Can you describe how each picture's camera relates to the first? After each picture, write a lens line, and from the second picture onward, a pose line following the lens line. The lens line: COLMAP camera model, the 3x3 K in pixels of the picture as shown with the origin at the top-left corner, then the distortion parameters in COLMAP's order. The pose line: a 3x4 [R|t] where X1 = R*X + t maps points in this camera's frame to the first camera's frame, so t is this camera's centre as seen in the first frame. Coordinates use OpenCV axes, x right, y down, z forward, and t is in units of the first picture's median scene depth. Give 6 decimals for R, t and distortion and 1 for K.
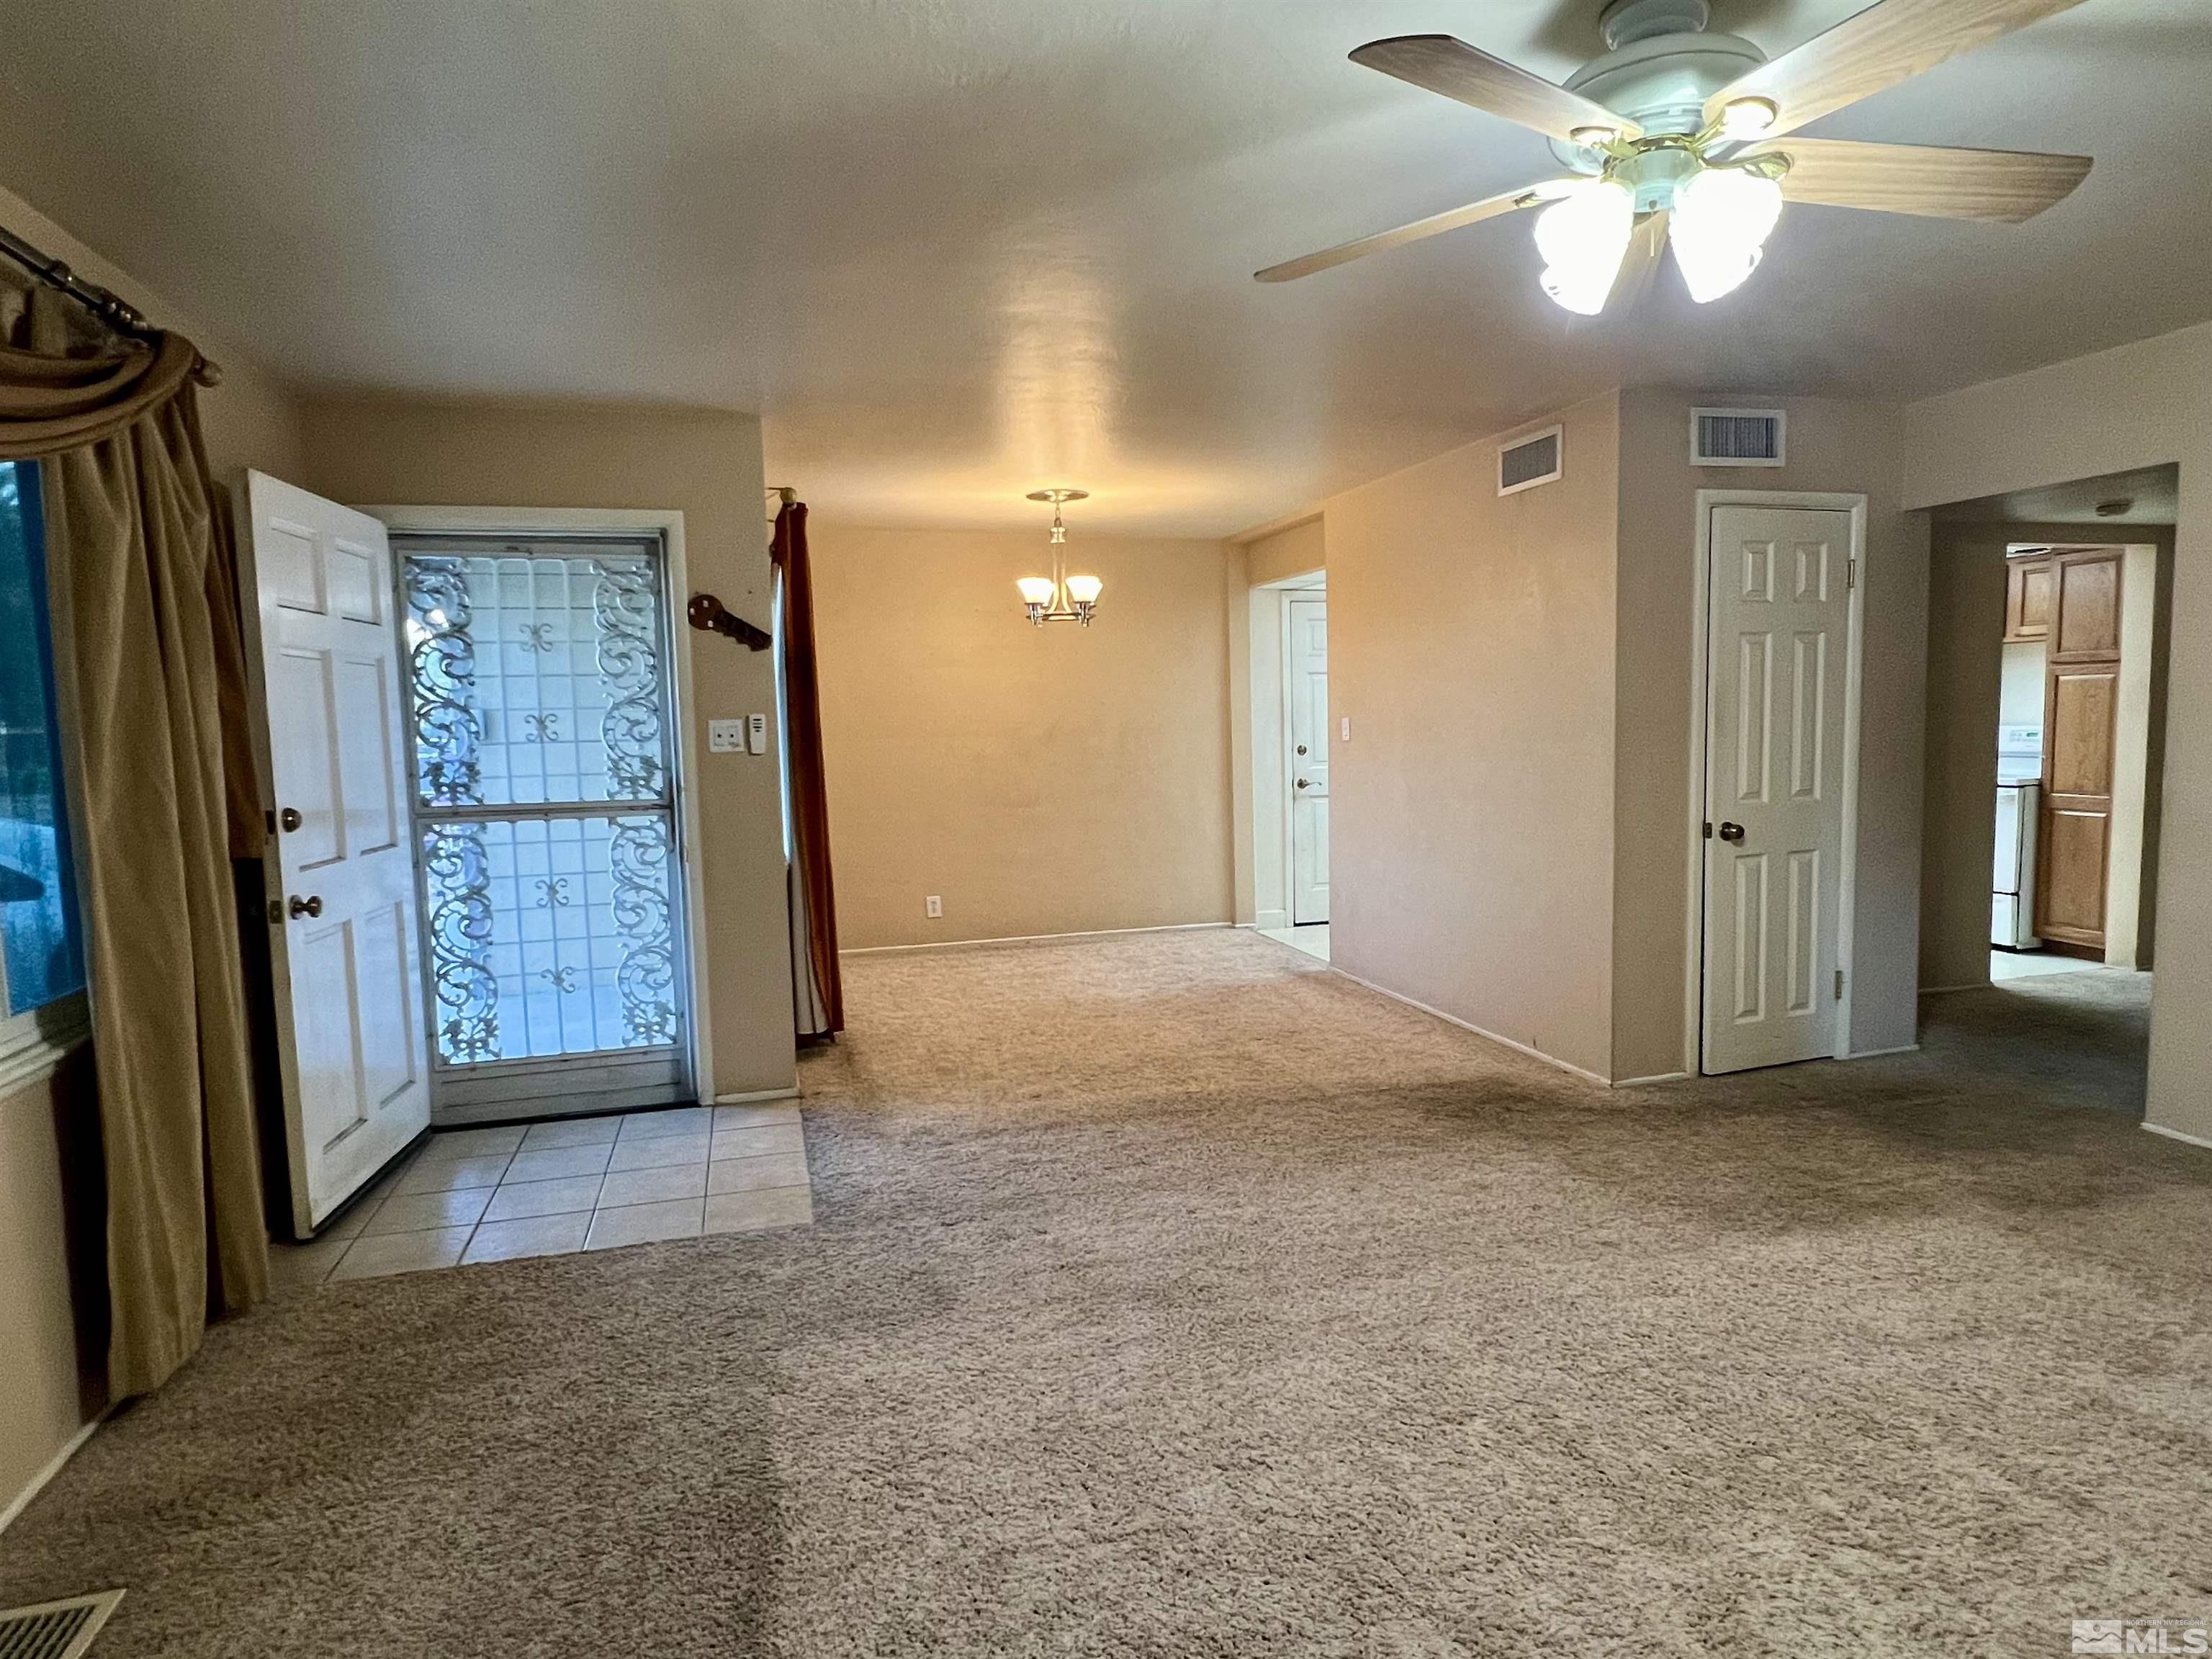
lens RADIAL K [[1261.7, 0, 1093.8], [0, 1261.7, 838.3], [0, 0, 1]] dist [-0.004862, 0.000322]
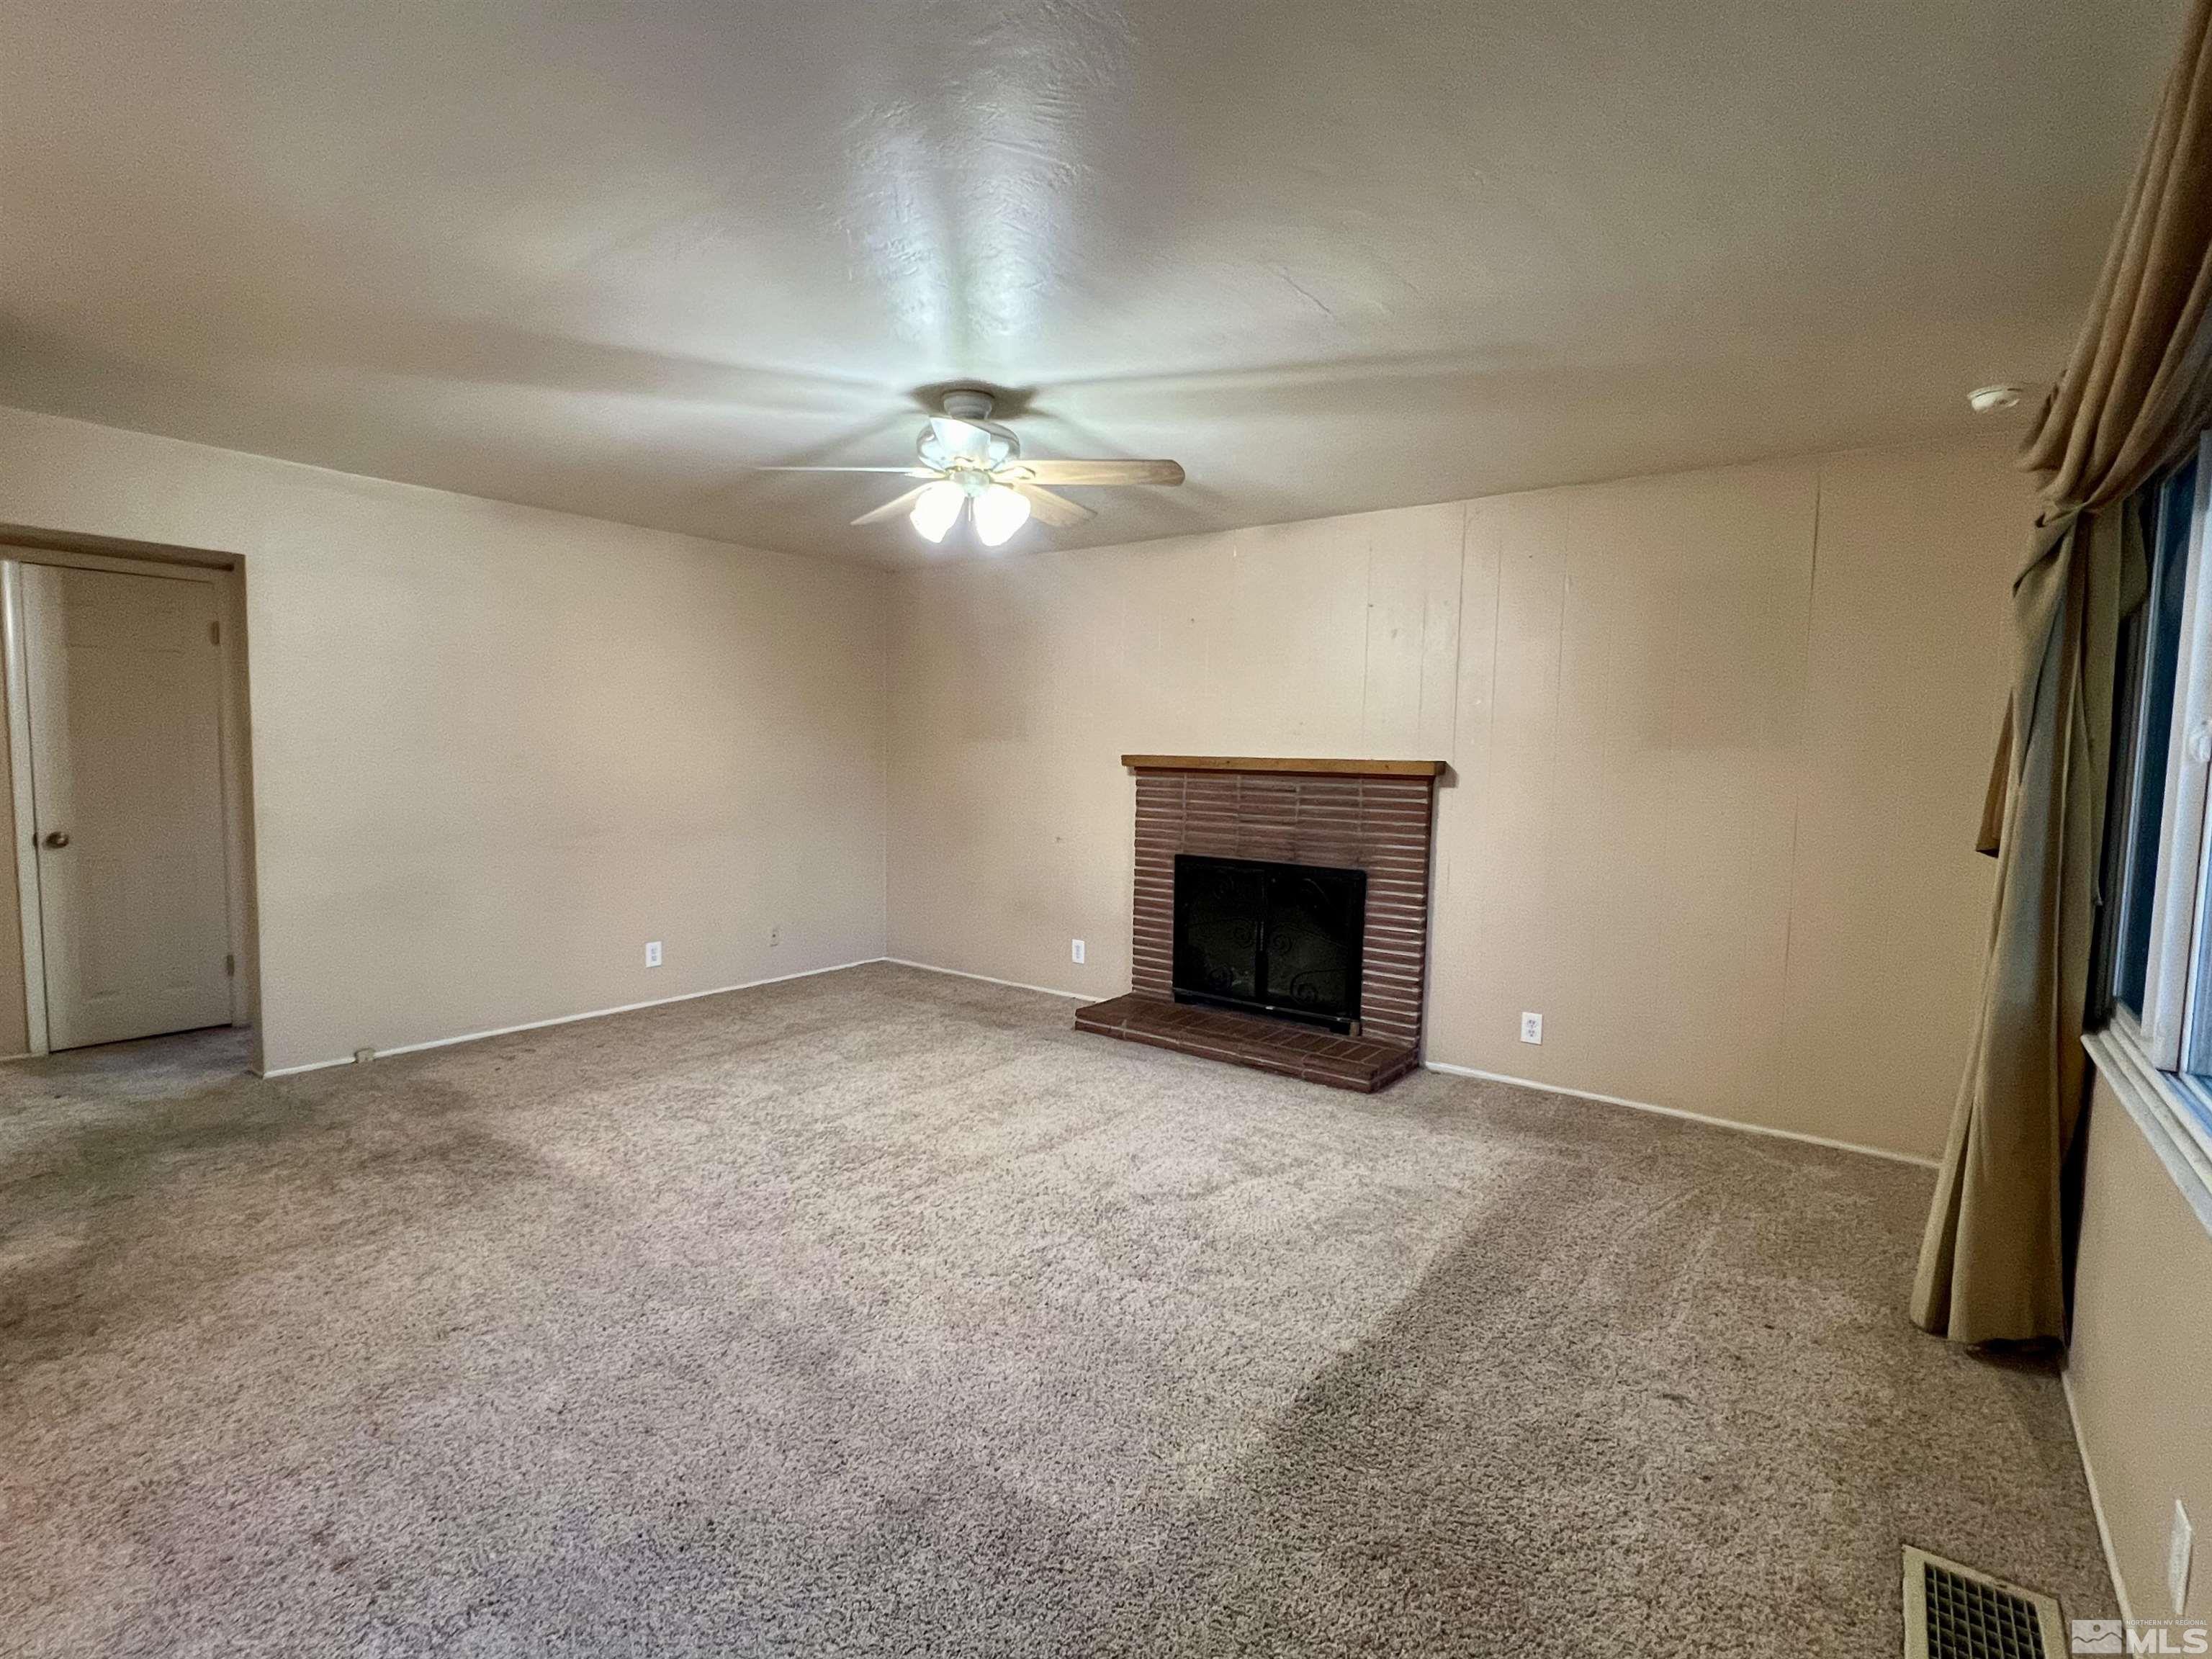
lens RADIAL K [[1060.0, 0, 1098.8], [0, 1060.0, 831.0], [0, 0, 1]] dist [-0.000843, -0.000479]
pose [[-0.606902, -0.043957, 0.793560, -0.463726], [0.073345, 0.991111, 0.110993, -0.066411], [-0.791385, 0.125565, -0.598283, 0.854216]]
